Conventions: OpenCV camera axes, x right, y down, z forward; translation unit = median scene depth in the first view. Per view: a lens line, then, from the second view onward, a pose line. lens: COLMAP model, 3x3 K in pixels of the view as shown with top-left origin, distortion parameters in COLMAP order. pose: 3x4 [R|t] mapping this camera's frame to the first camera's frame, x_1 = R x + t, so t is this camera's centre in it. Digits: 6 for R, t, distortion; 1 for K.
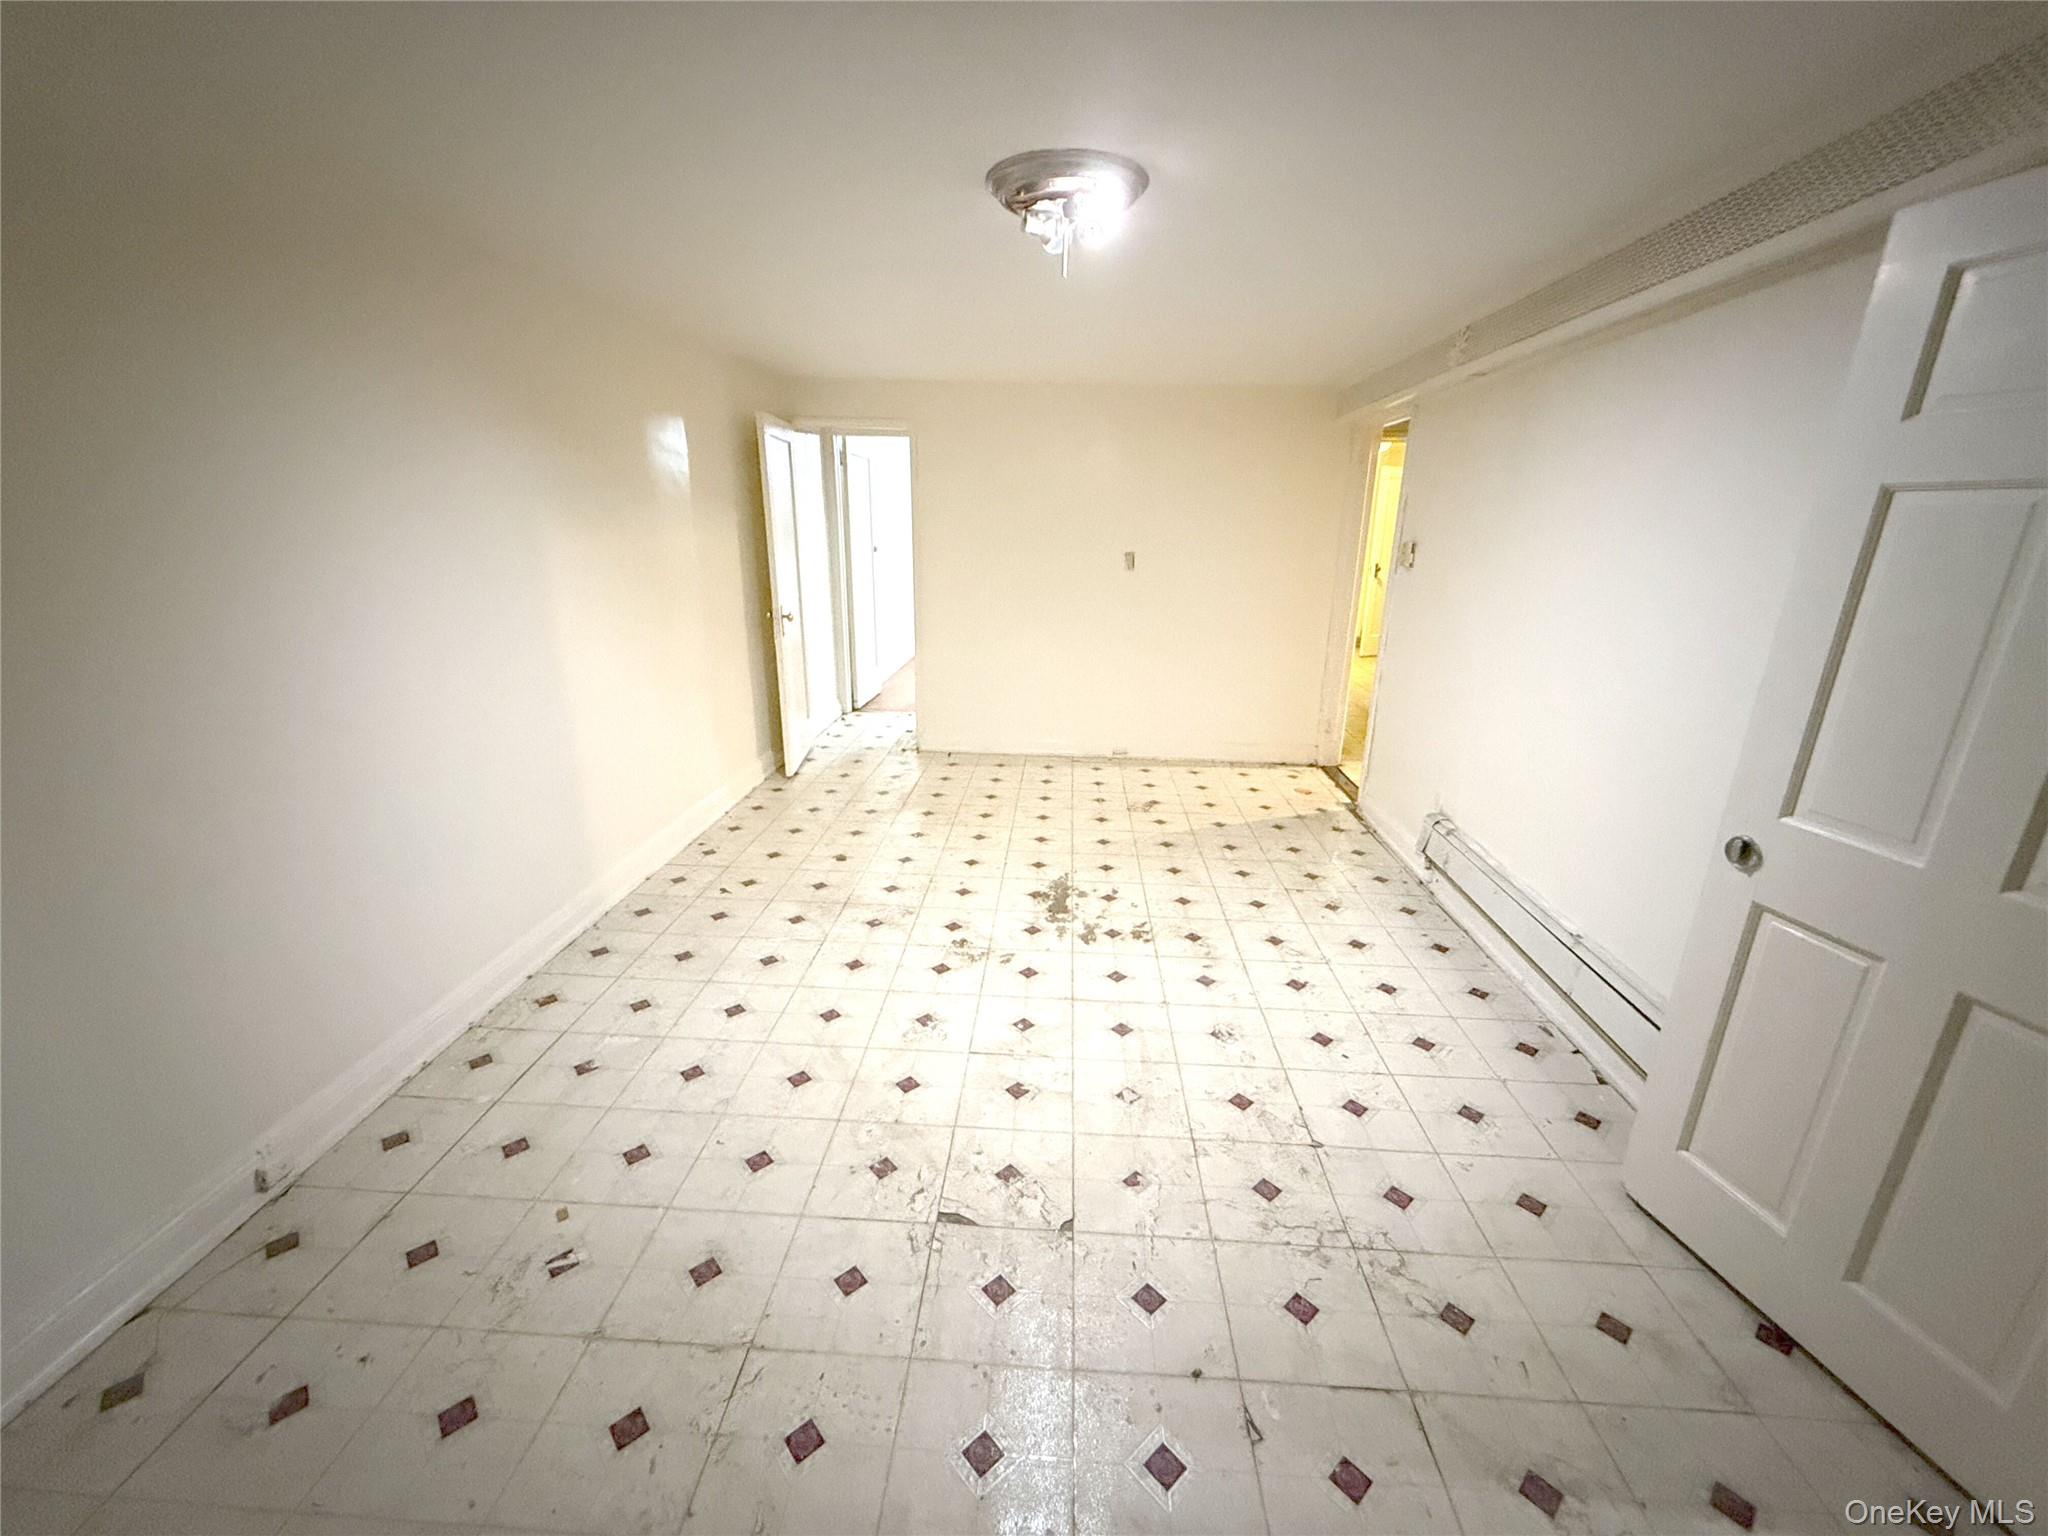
lens RADIAL K [[823.2, 0, 1023.1], [0, 823.2, 769.5], [0, 0, 1]] dist [0.003170, -0.000765]
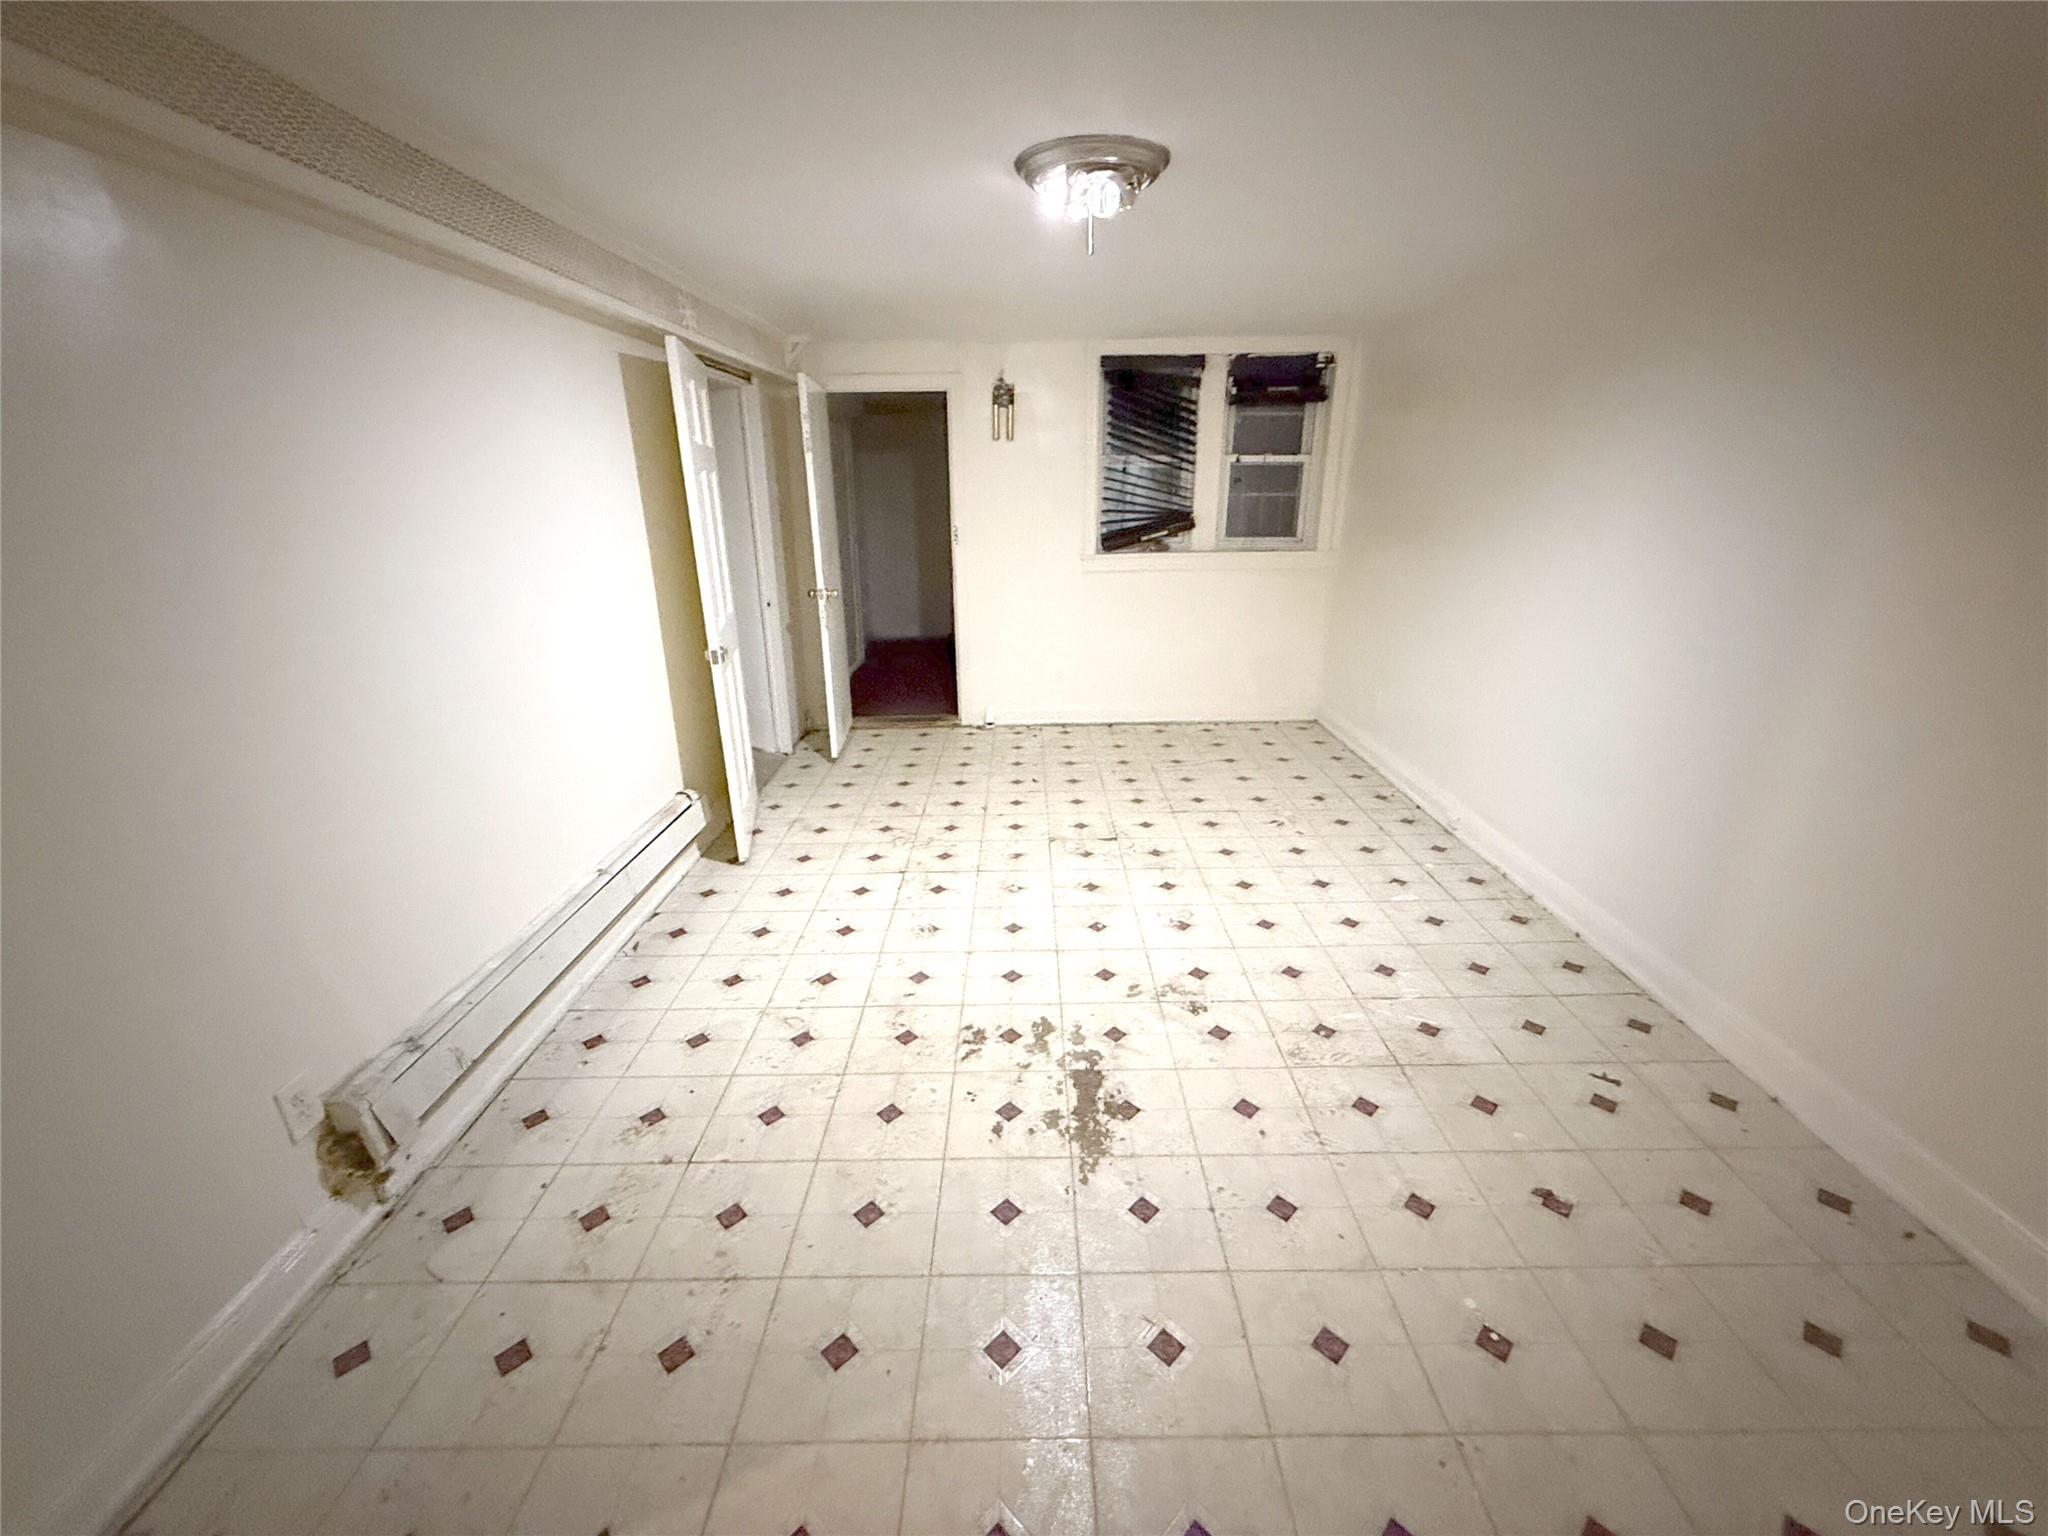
lens RADIAL K [[823.2, 0, 1029.0], [0, 823.2, 770.4], [0, 0, 1]] dist [0.003170, -0.000765]
pose [[-0.998111, 0.016634, -0.059142, 0.134297], [-0.021706, 0.805089, 0.592757, -0.459187], [0.057474, 0.592921, -0.803207, 1.483891]]
